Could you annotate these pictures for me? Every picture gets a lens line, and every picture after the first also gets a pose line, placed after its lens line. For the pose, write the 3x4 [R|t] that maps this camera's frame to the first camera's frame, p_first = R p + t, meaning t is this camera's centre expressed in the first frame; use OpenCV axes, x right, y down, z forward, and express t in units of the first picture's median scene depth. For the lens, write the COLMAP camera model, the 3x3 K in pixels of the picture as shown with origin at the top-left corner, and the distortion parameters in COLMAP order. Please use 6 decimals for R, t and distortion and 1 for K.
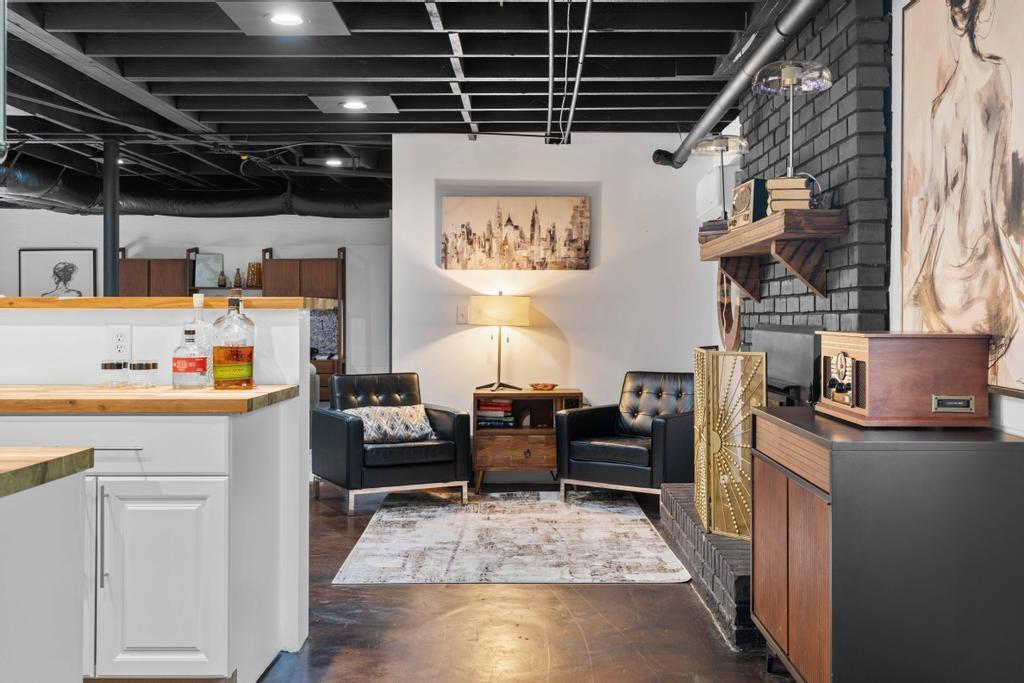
lens RADIAL K [[1011.2, 0, 515.3], [0, 1011.2, 312.2], [0, 0, 1]] dist [0.009005, -0.001036]
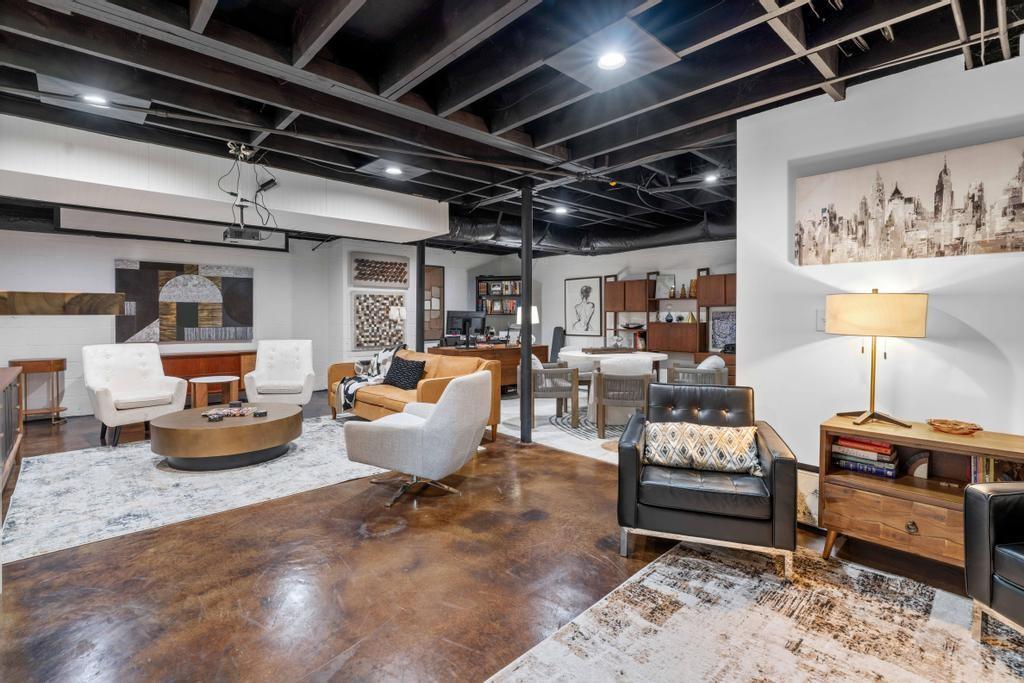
lens RADIAL K [[479.9, 0, 513.4], [0, 479.9, 322.2], [0, 0, 1]] dist [0.001399, 0.000338]
pose [[0.693920, 0.007865, -0.720010, 0.053237], [0.002433, 0.999909, 0.013267, -0.001309], [0.720048, -0.010958, 0.693837, 0.554358]]
